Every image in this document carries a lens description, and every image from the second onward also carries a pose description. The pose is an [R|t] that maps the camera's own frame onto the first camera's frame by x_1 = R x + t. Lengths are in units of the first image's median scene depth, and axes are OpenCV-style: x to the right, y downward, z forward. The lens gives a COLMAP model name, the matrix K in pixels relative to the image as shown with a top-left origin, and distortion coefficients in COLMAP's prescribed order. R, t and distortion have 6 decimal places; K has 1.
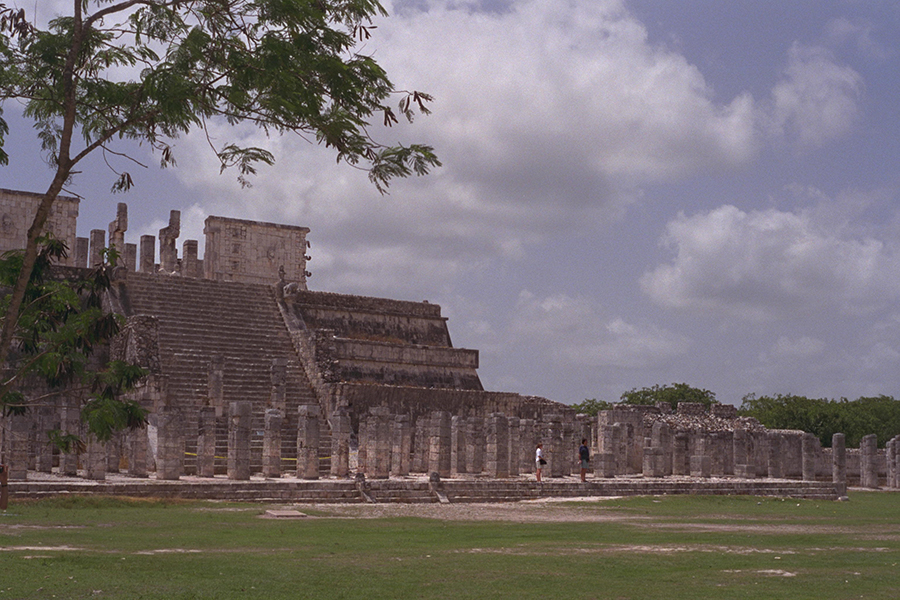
lens RADIAL K [[1334.1, 0, 468.6], [0, 1334.1, 301.9], [0, 0, 1]] dist [-0.046895, -0.026728]
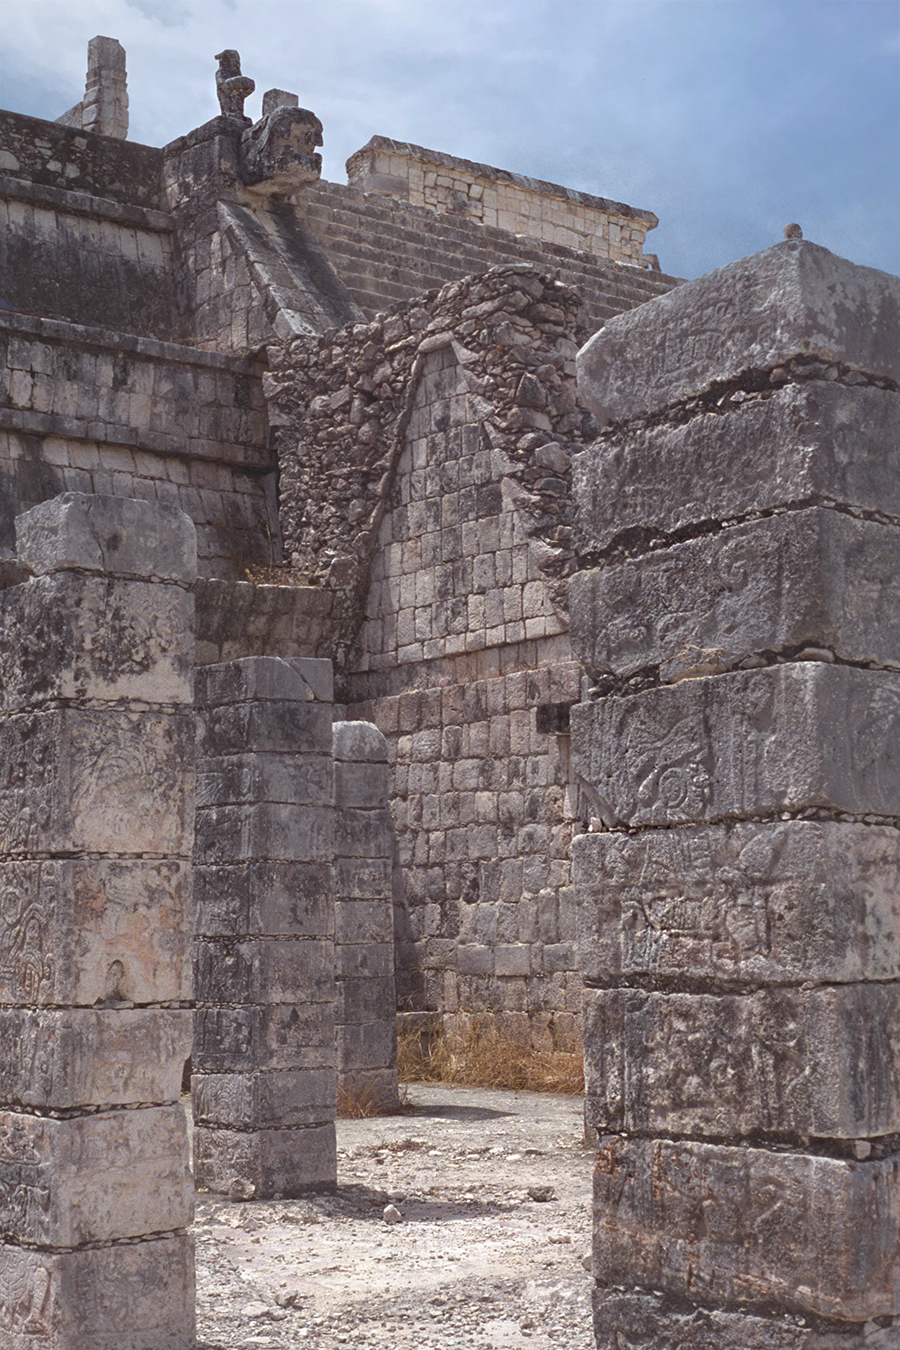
lens RADIAL K [[2118.1, 0, 450.0], [0, 2118.1, 675.0], [0, 0, 1]] dist [-0.044952, -0.048298]
pose [[0.995439, -0.018110, 0.093664, -0.234688], [0.019014, 0.999781, -0.008766, 0.058352], [-0.093485, 0.010507, 0.995565, 0.577161]]
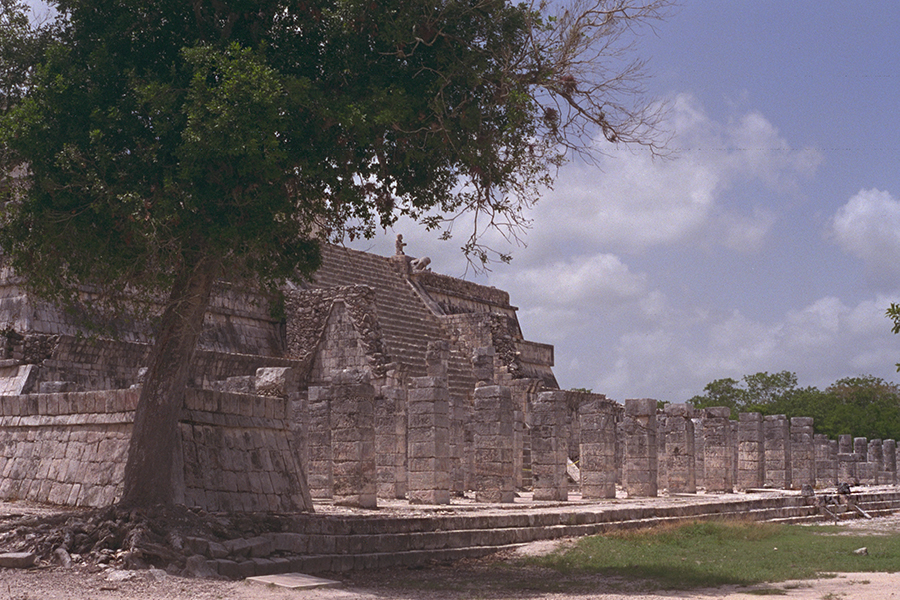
lens RADIAL K [[1334.1, 0, 468.6], [0, 1334.1, 301.9], [0, 0, 1]] dist [-0.046895, -0.026728]
pose [[0.910757, 0.041421, 0.410859, -0.416827], [-0.038036, 0.999142, -0.016415, 0.024570], [-0.411187, -0.000678, 0.911551, 0.225854]]
